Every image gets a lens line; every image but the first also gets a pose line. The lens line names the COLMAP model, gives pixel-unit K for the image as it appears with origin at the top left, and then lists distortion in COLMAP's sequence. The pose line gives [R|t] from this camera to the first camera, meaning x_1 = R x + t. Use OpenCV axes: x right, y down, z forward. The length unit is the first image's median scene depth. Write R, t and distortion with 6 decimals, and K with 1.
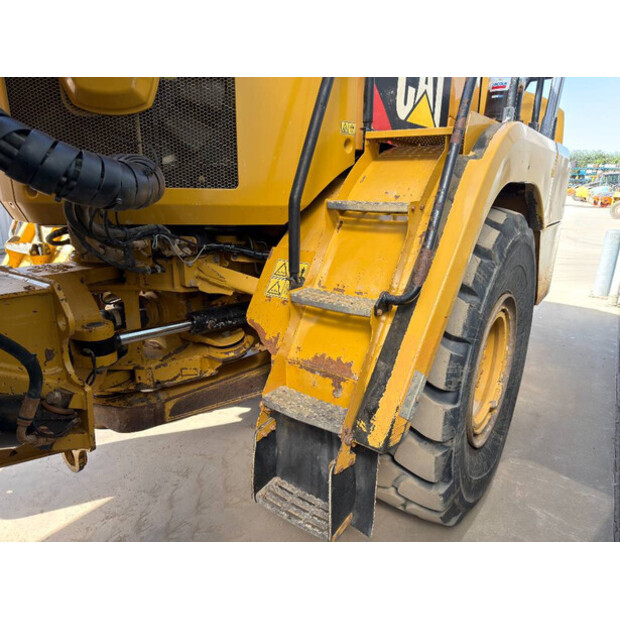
lens RADIAL K [[443.1, 0, 306.9], [0, 443.1, 307.4], [0, 0, 1]] dist [0.036183, -0.038600]
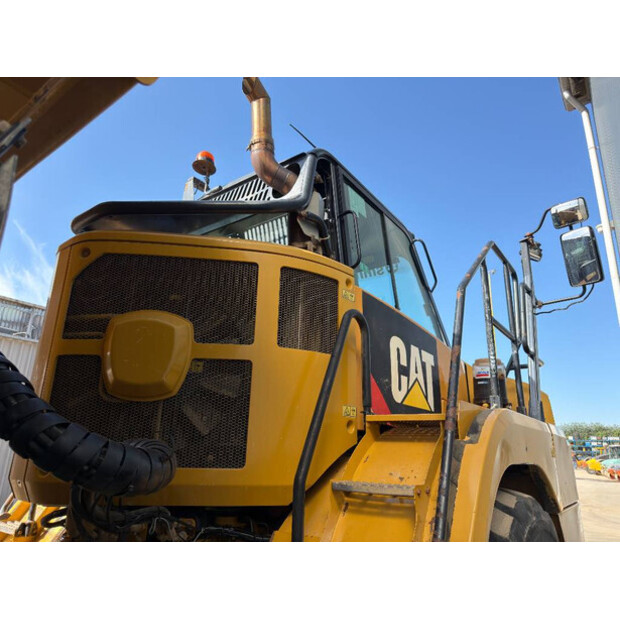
lens RADIAL K [[443.1, 0, 306.9], [0, 443.1, 307.4], [0, 0, 1]] dist [0.036183, -0.038600]
pose [[0.999903, 0.008303, -0.011140, -0.002817], [-0.013069, 0.834201, -0.551306, -0.012375], [0.004716, 0.551398, 0.834229, -0.052349]]
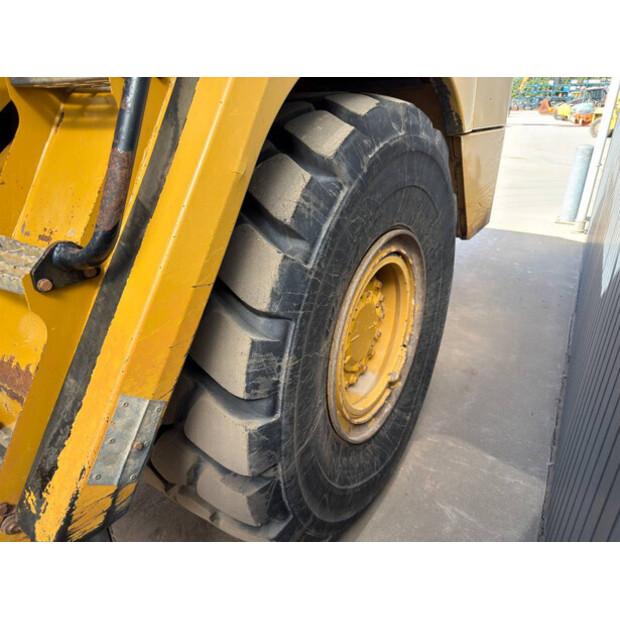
lens RADIAL K [[448.1, 0, 310.0], [0, 448.1, 310.0], [0, 0, 1]] dist [0.055503, -0.052952]
pose [[0.997656, -0.050675, 0.045981, 0.349118], [0.043574, 0.988602, 0.144108, -0.017438], [-0.052759, -0.141767, 0.988493, 0.379693]]
